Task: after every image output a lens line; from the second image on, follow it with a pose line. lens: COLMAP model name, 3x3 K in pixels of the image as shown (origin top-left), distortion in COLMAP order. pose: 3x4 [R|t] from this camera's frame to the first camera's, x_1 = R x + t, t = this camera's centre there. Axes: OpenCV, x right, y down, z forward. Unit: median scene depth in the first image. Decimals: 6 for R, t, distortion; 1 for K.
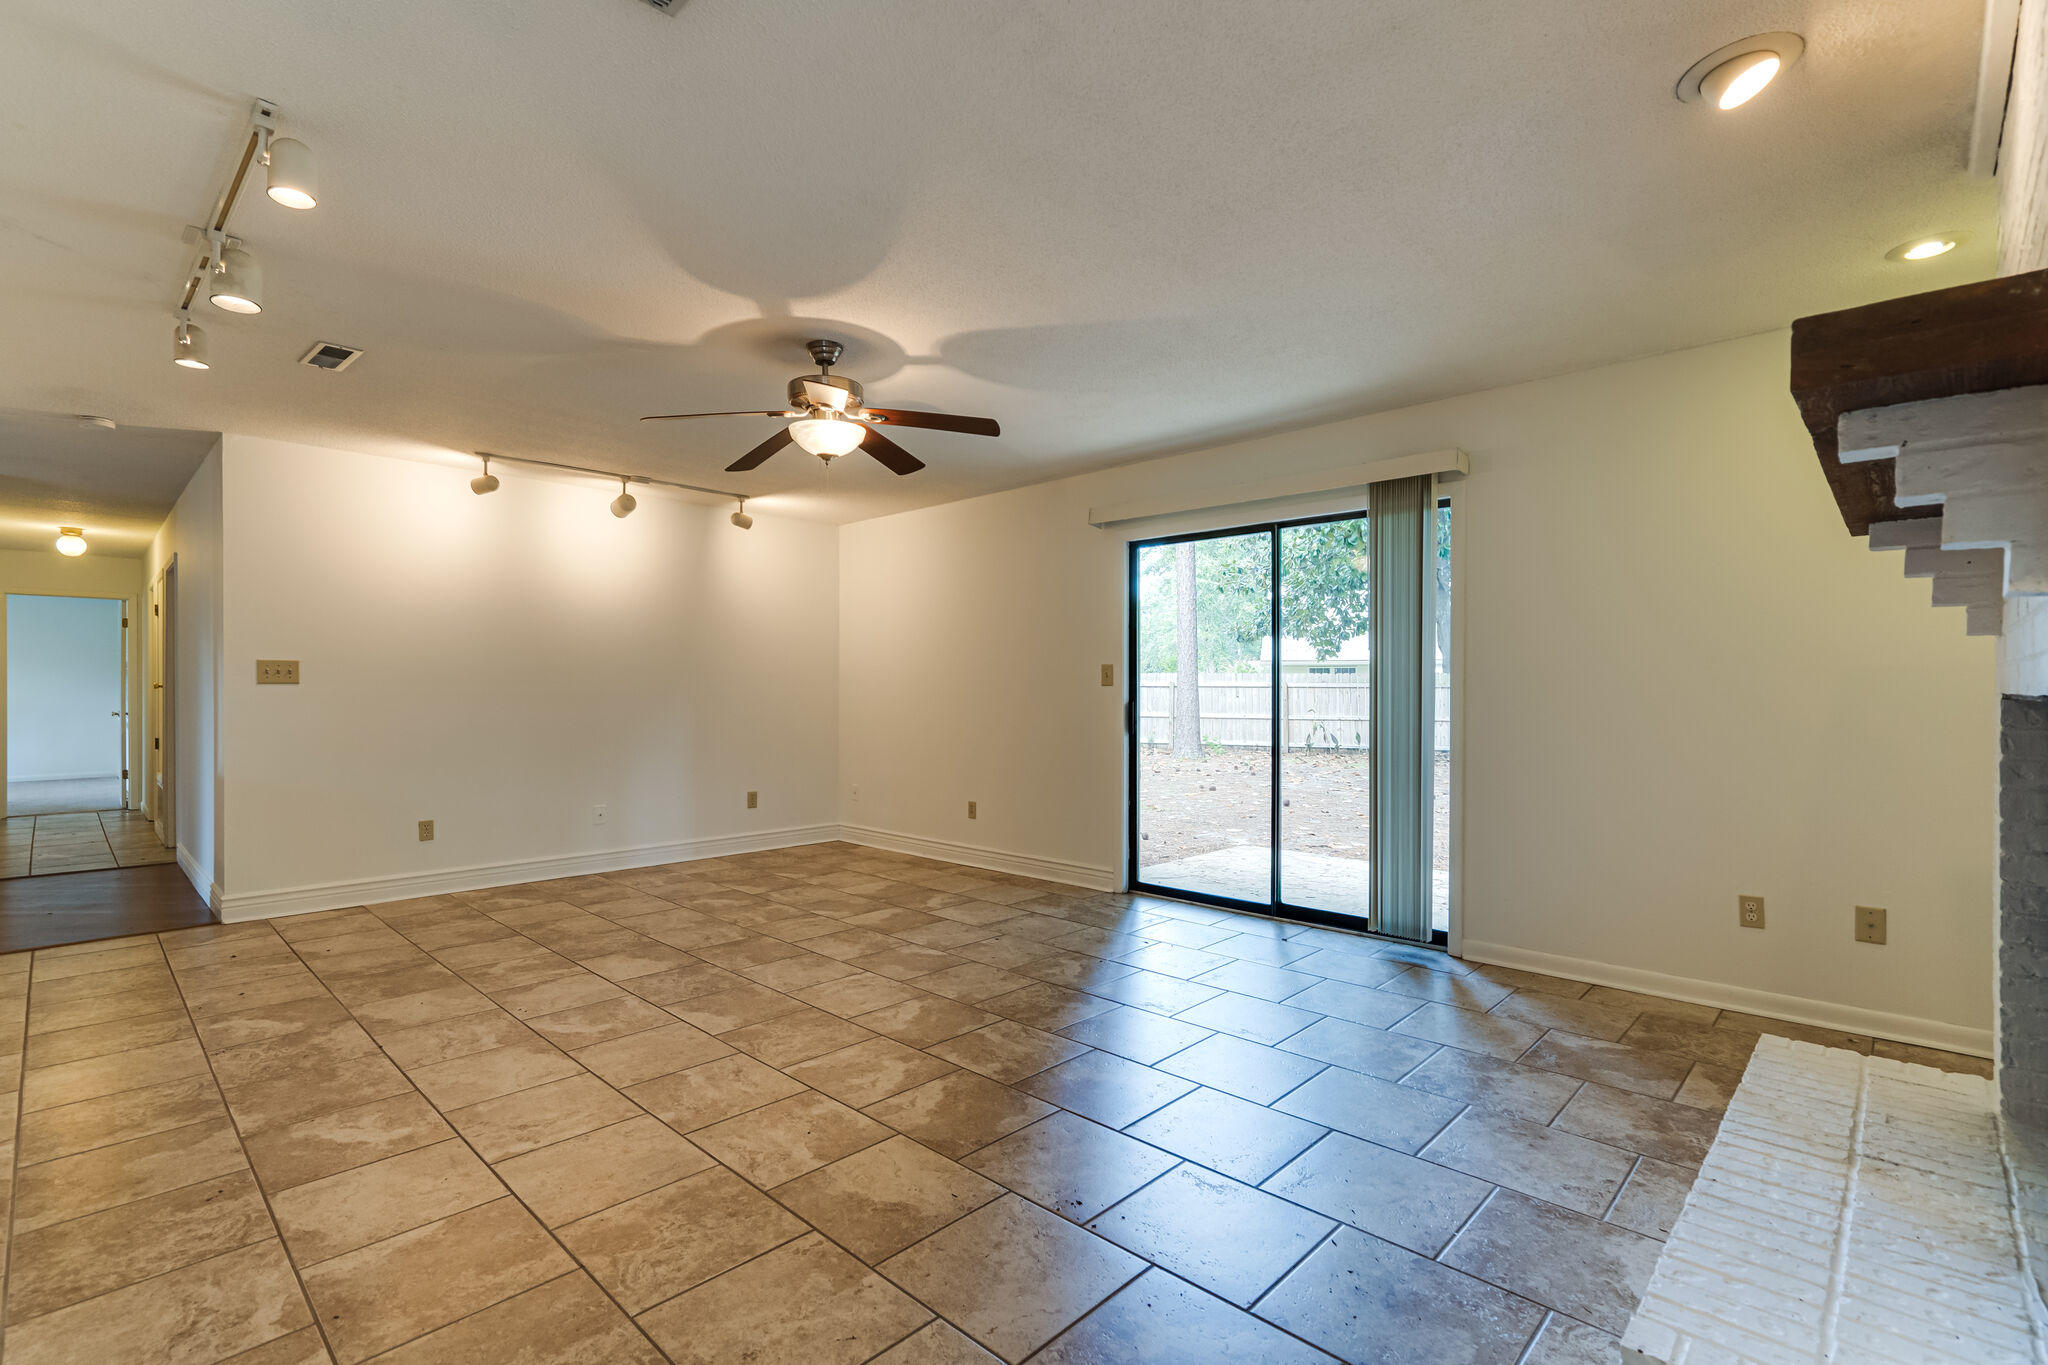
lens RADIAL K [[939.8, 0, 1024.0], [0, 939.8, 682.5], [0, 0, 1]] dist [-0.002451, -0.000191]
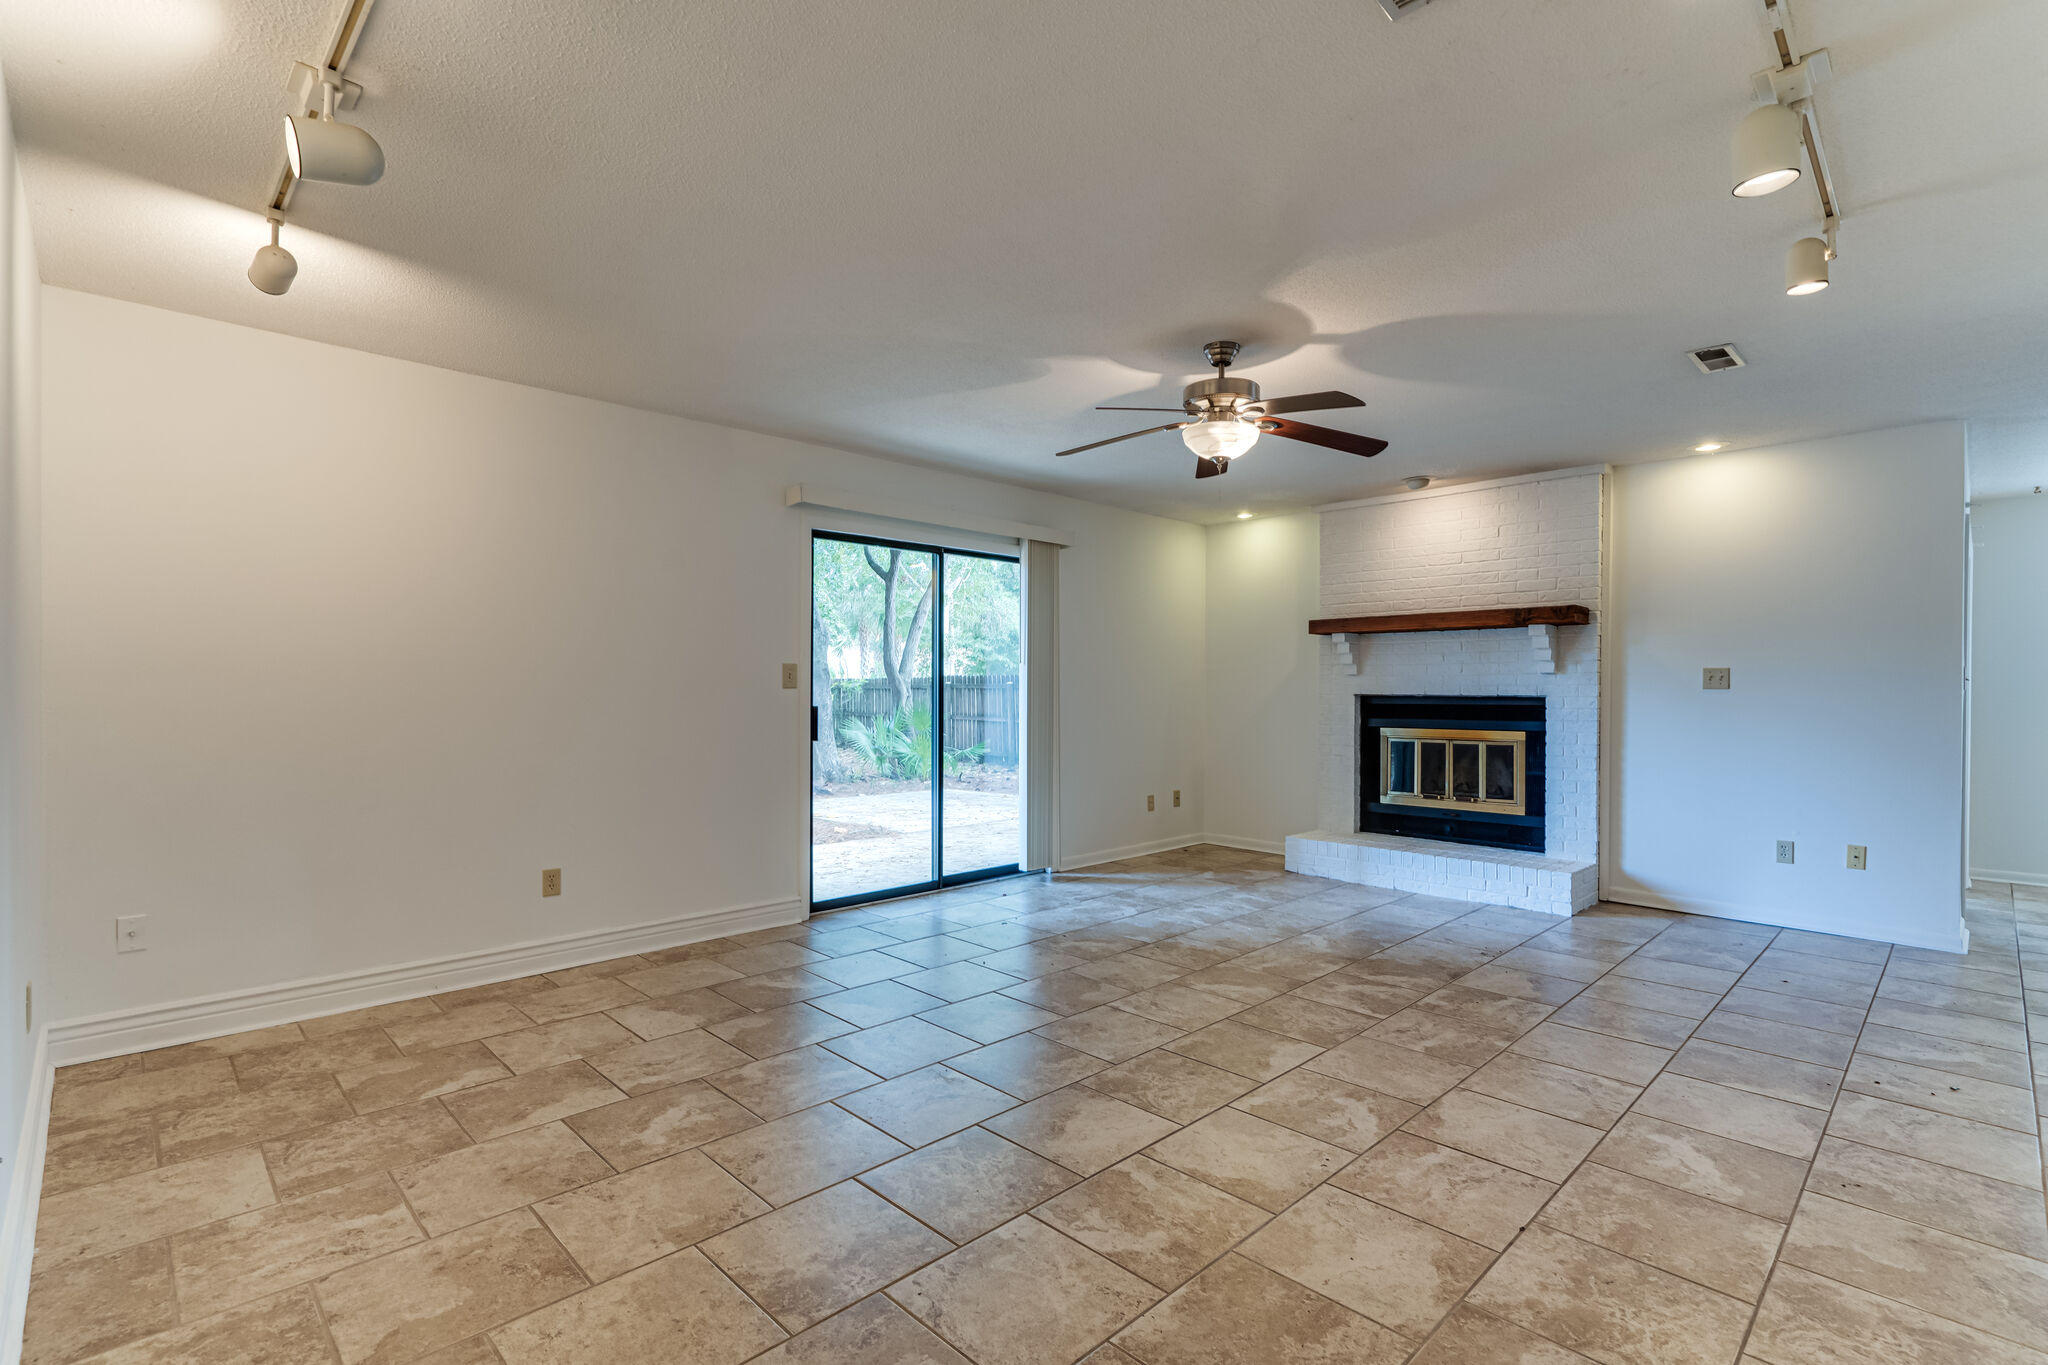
lens RADIAL K [[939.8, 0, 1024.0], [0, 939.8, 682.5], [0, 0, 1]] dist [-0.002451, -0.000191]
pose [[0.031970, 0.007356, 0.999462, -1.332955], [-0.009116, 0.999933, -0.007068, 0.004001], [-0.999447, -0.008885, 0.032035, 1.300520]]
